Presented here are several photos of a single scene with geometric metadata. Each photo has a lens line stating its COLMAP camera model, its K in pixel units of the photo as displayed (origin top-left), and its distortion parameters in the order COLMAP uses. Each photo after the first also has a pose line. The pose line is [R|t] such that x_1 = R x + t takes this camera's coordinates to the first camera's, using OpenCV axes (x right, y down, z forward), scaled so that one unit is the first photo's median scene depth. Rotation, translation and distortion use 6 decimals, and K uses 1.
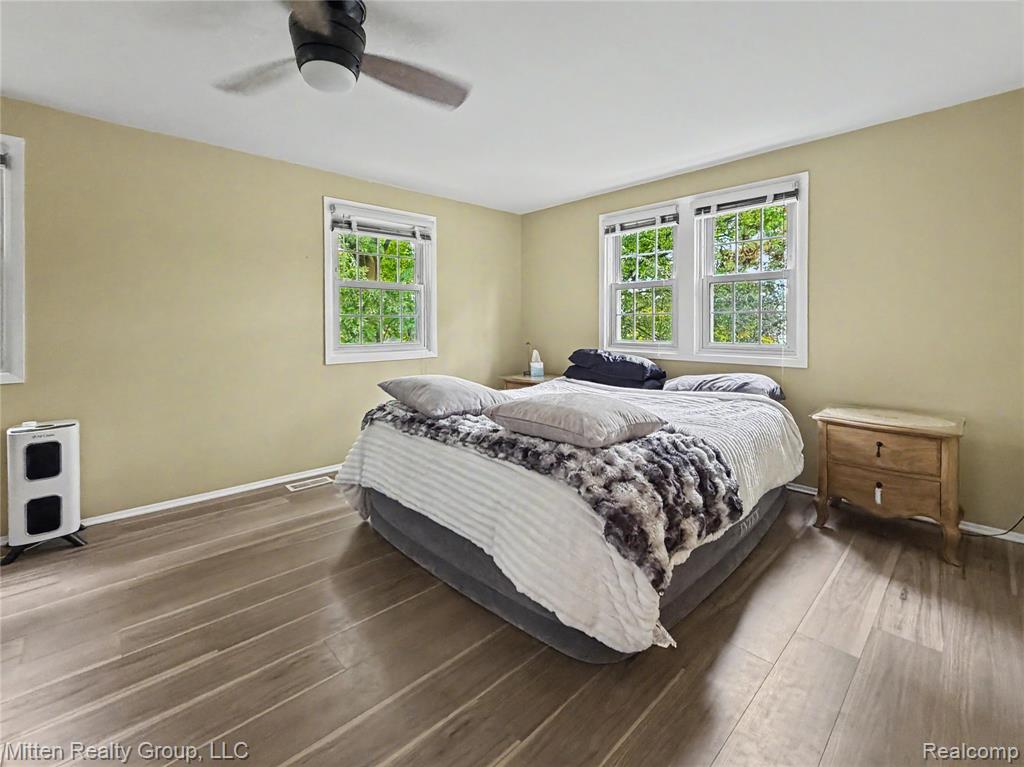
lens RADIAL K [[453.2, 0, 513.3], [0, 453.2, 329.2], [0, 0, 1]] dist [-0.001736, 0.000247]
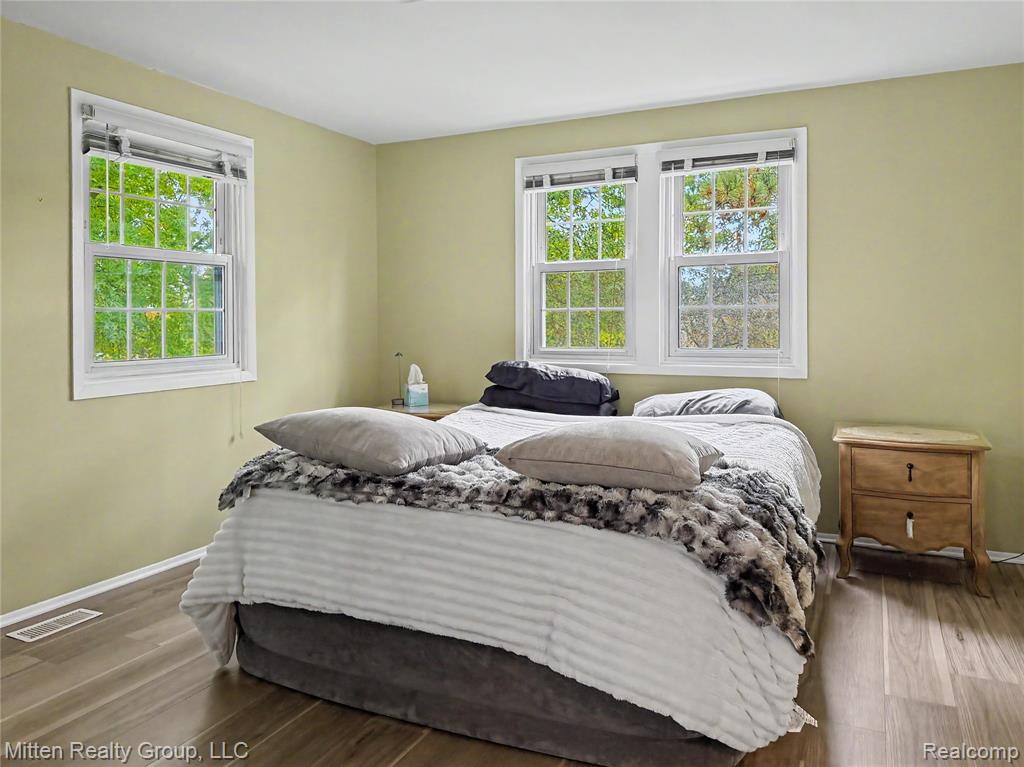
lens RADIAL K [[750.8, 0, 514.3], [0, 750.8, 322.5], [0, 0, 1]] dist [0.034498, -0.045399]
pose [[0.932159, -0.003344, 0.362035, -0.361578], [0.007763, 0.999912, -0.010753, -0.000746], [-0.361967, 0.012834, 0.932103, -0.034813]]
